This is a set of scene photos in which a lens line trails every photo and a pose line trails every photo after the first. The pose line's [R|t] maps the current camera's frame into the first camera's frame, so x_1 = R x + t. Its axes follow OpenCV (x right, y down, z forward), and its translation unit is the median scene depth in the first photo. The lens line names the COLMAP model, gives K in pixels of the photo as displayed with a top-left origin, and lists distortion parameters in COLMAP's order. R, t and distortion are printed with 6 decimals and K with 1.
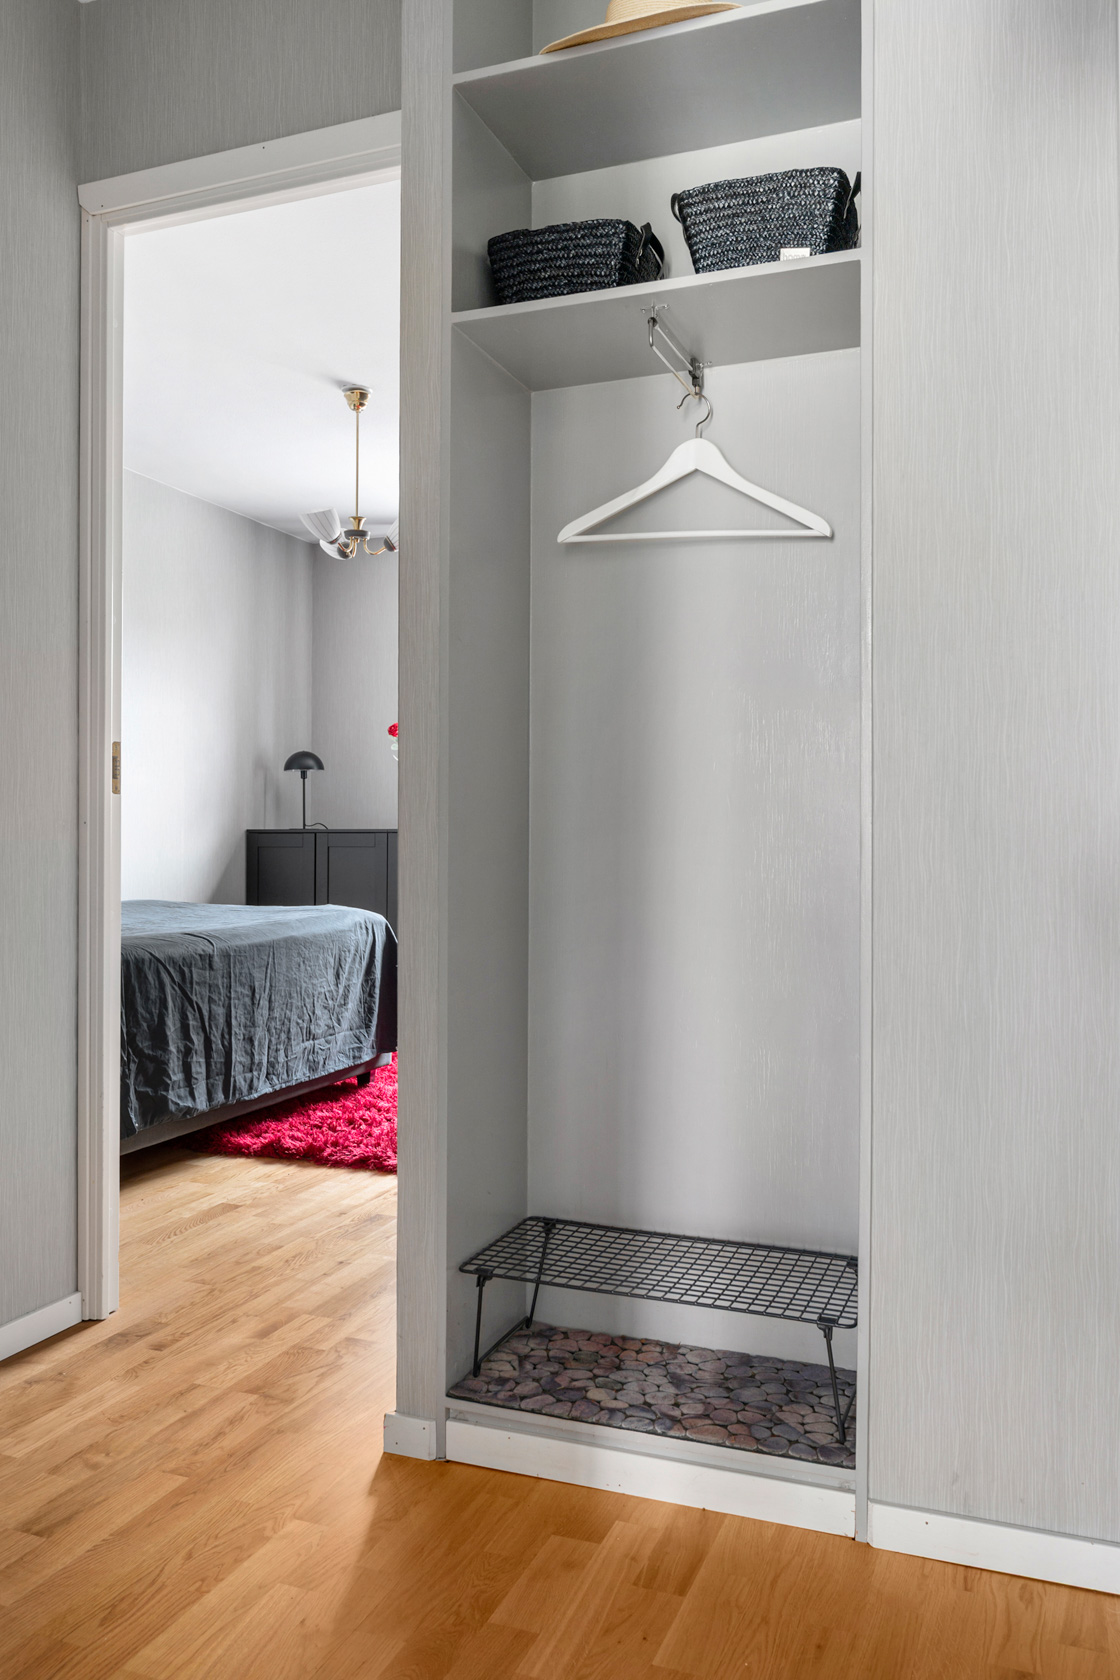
lens RADIAL K [[1295.9, 0, 560.3], [0, 1295.9, 834.5], [0, 0, 1]] dist [-0.009006, 0.001113]
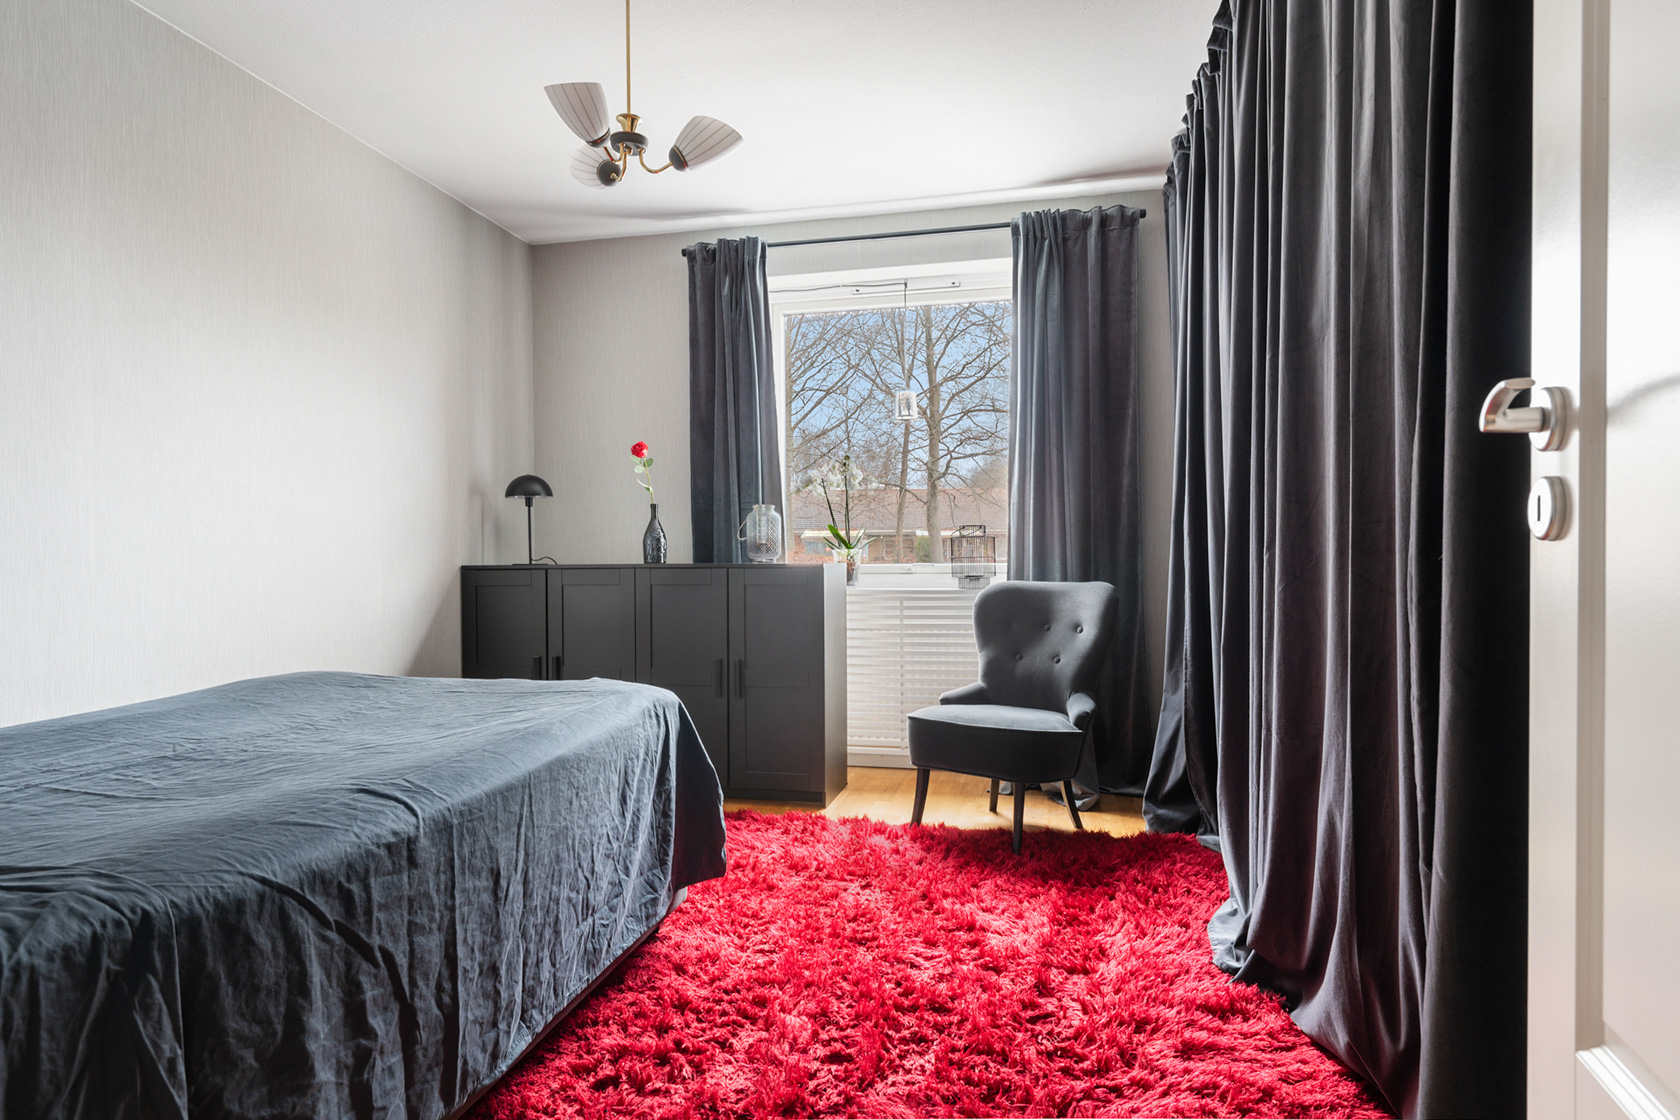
lens RADIAL K [[961.7, 0, 841.3], [0, 961.7, 570.4], [0, 0, 1]] dist [0.002640, -0.003749]
pose [[0.989116, -0.013211, 0.146541, -0.147699], [0.011221, 0.999833, 0.014397, -0.012139], [-0.146707, -0.012596, 0.989100, 0.566633]]
